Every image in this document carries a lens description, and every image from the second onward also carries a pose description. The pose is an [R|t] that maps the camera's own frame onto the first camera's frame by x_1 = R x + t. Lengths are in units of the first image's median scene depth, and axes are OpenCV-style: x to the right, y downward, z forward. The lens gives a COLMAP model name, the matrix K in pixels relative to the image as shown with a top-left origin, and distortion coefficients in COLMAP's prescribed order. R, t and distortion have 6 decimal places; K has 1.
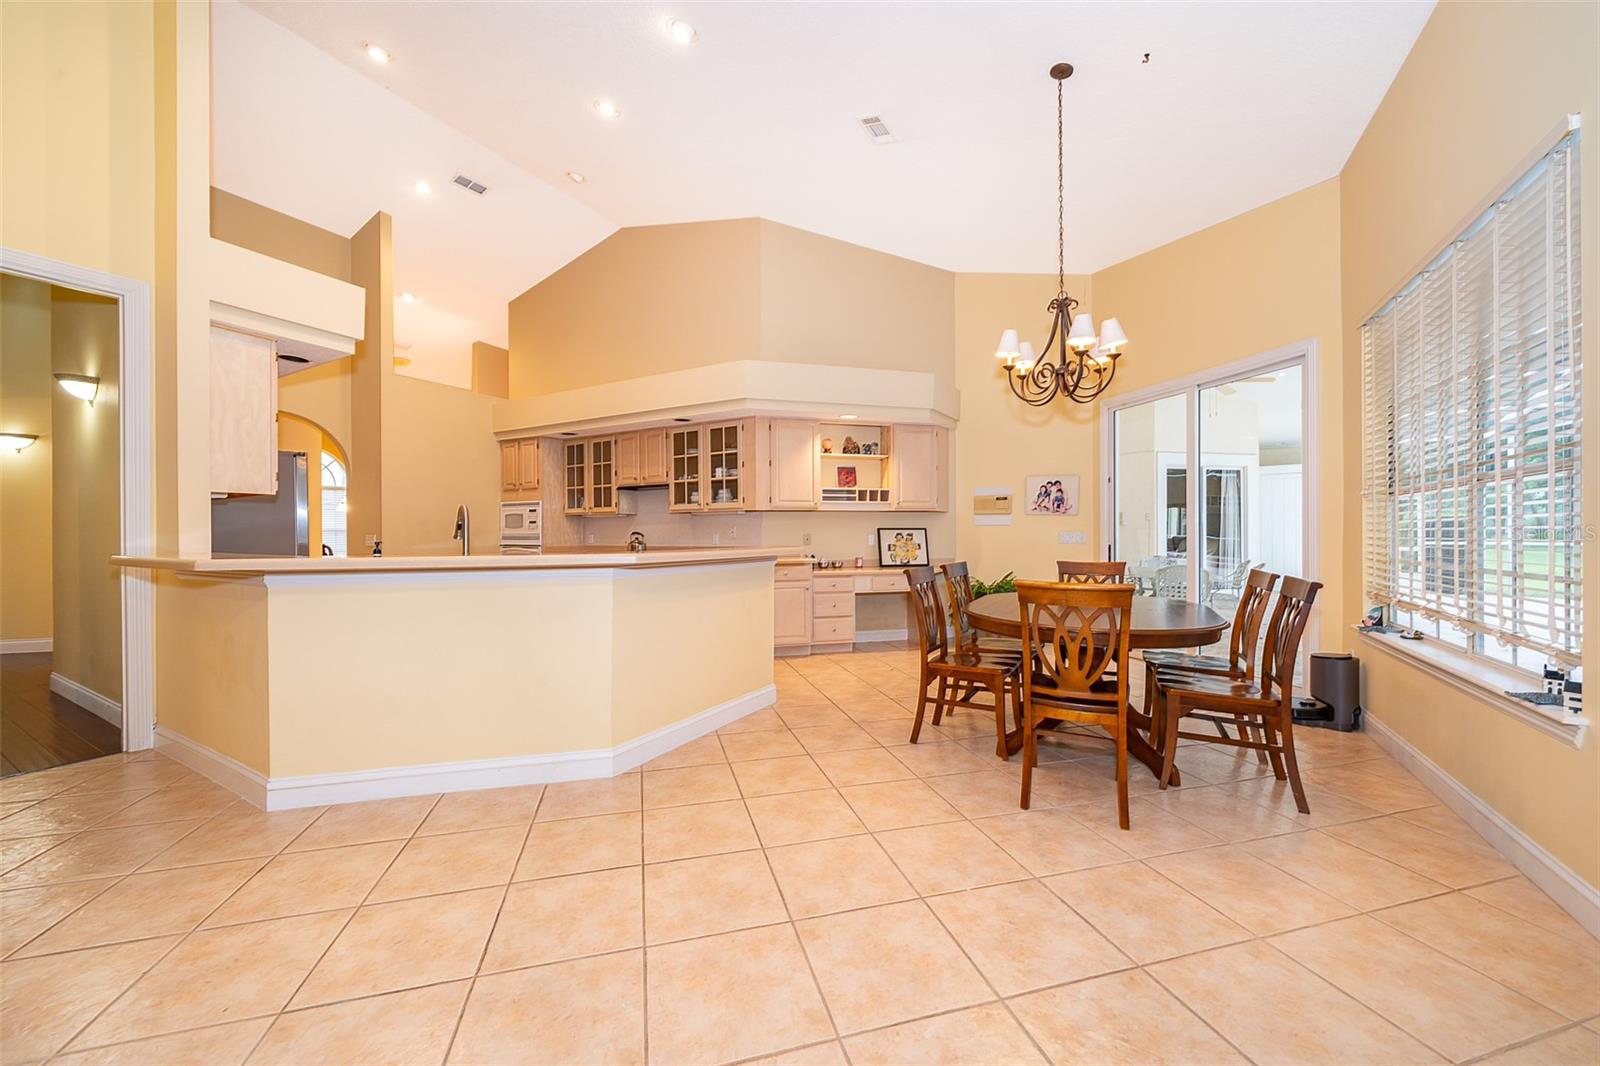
lens RADIAL K [[597.9, 0, 808.9], [0, 597.9, 537.8], [0, 0, 1]] dist [0.000649, -0.000380]
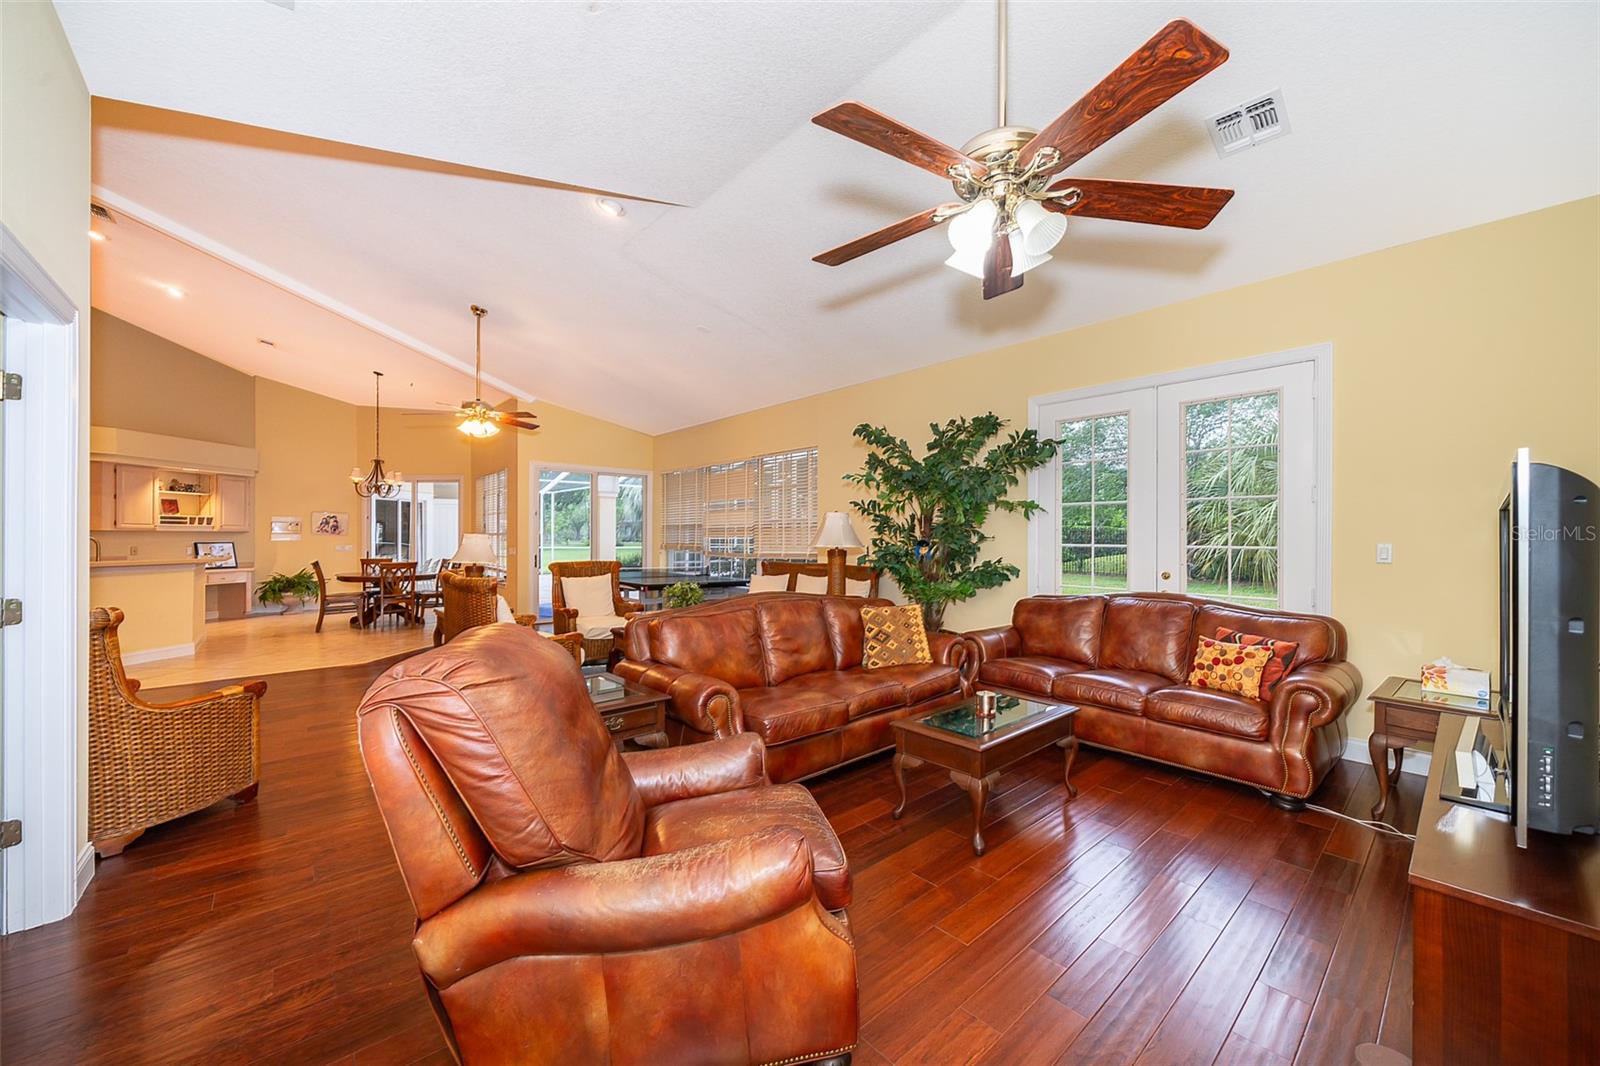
lens RADIAL K [[597.9, 0, 813.7], [0, 597.9, 536.2], [0, 0, 1]] dist [0.000649, -0.000380]
pose [[0.337898, 0.005903, 0.941164, -0.762429], [0.001630, 0.999975, -0.006857, -0.019430], [-0.941181, 0.003851, 0.337880, -0.926321]]
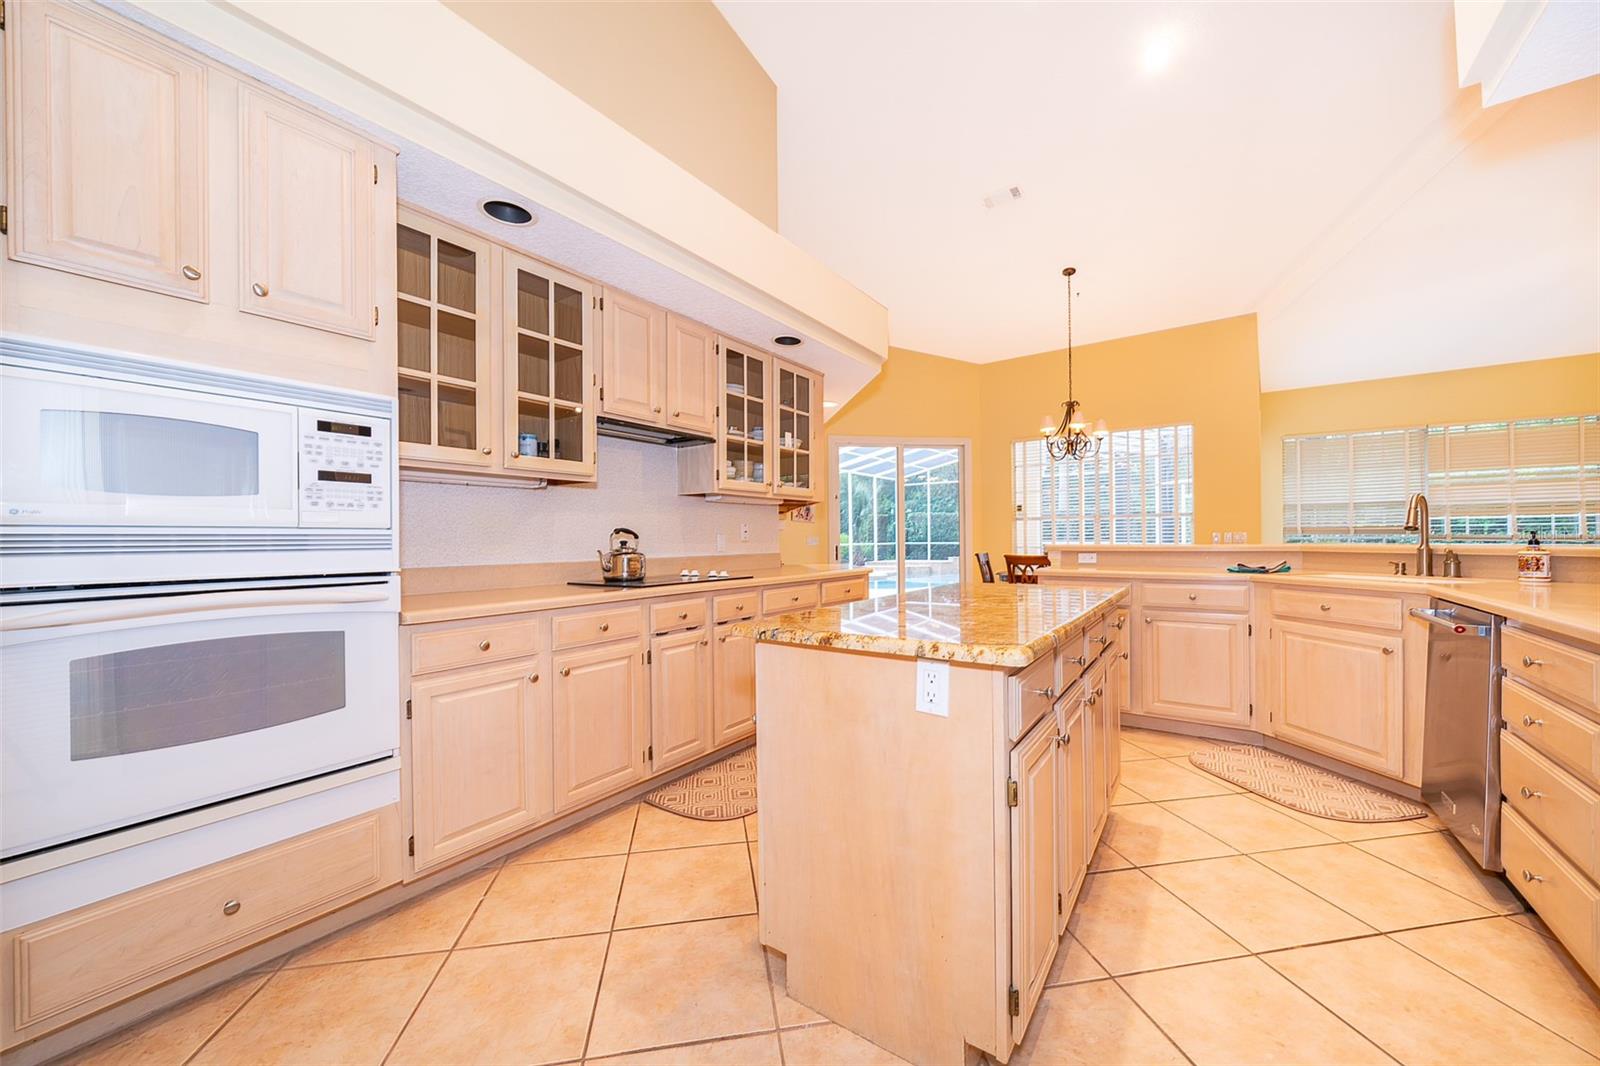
lens RADIAL K [[597.9, 0, 802.4], [0, 597.9, 535.5], [0, 0, 1]] dist [0.000649, -0.000380]
pose [[0.120578, 0.010338, 0.992650, -0.726001], [-0.001328, 0.999947, -0.010253, -0.000046], [-0.992703, -0.000082, 0.120585, 0.845003]]
